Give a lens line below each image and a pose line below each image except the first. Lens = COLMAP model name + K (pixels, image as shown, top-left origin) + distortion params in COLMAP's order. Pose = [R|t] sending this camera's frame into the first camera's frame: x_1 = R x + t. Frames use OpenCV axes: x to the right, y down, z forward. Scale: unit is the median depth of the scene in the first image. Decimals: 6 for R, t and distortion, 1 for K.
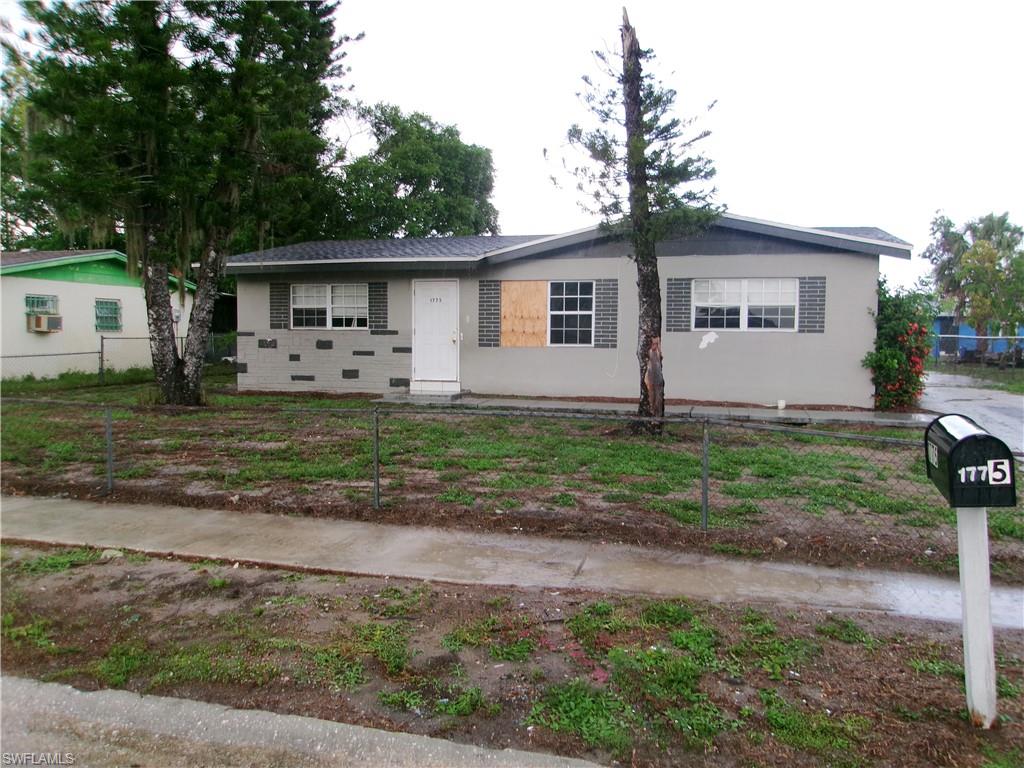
lens RADIAL K [[809.3, 0, 512.4], [0, 809.3, 383.4], [0, 0, 1]] dist [0.010942, 0.022039]
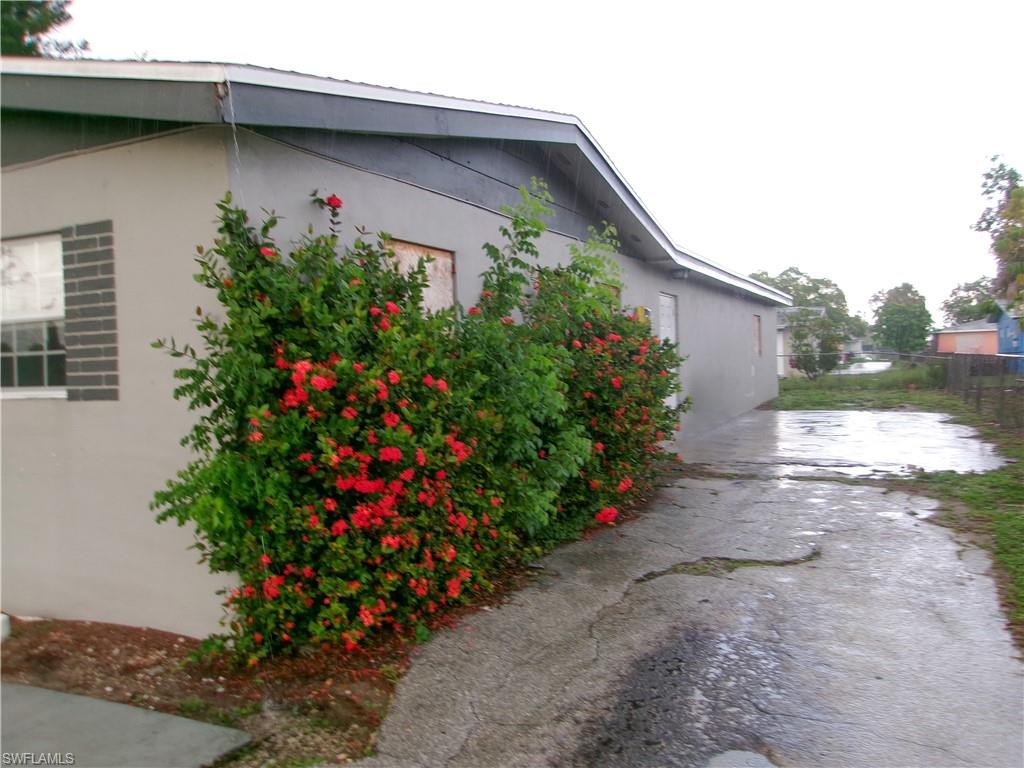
lens RADIAL K [[809.3, 0, 511.6], [0, 809.3, 383.6], [0, 0, 1]] dist [0.010942, 0.022039]
pose [[0.985740, -0.041873, -0.162982, 0.241687], [0.036650, 0.998718, -0.034923, -0.021476], [0.164235, 0.028452, 0.986011, 0.296360]]
